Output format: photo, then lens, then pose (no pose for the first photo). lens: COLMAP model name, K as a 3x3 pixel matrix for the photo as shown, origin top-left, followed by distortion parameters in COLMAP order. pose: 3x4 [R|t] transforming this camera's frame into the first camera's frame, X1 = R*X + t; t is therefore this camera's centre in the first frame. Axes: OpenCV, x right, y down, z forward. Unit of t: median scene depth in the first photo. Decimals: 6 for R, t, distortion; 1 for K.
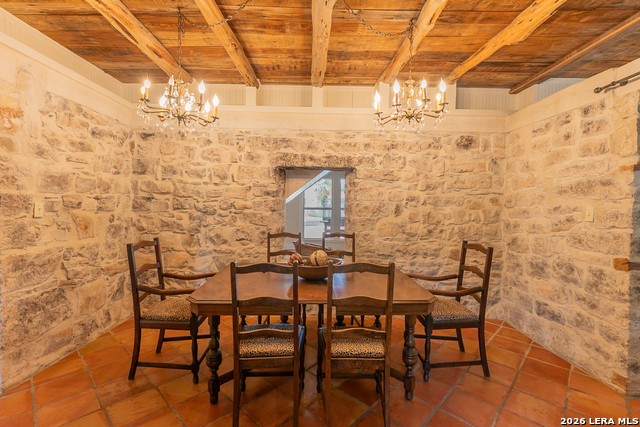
lens RADIAL K [[291.6, 0, 318.5], [0, 291.6, 212.7], [0, 0, 1]] dist [0.001050, -0.000349]
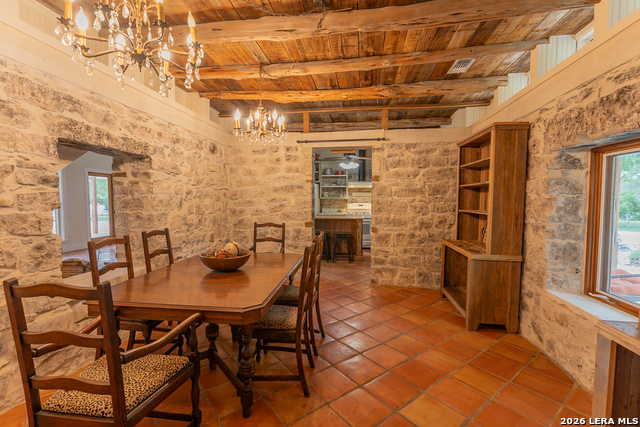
lens RADIAL K [[291.6, 0, 320.7], [0, 291.6, 214.7], [0, 0, 1]] dist [0.001050, -0.000349]
pose [[0.140088, -0.064368, 0.988045, -0.696039], [0.027165, 0.997759, 0.061149, -0.018156], [-0.989766, 0.018274, 0.141522, 0.362740]]
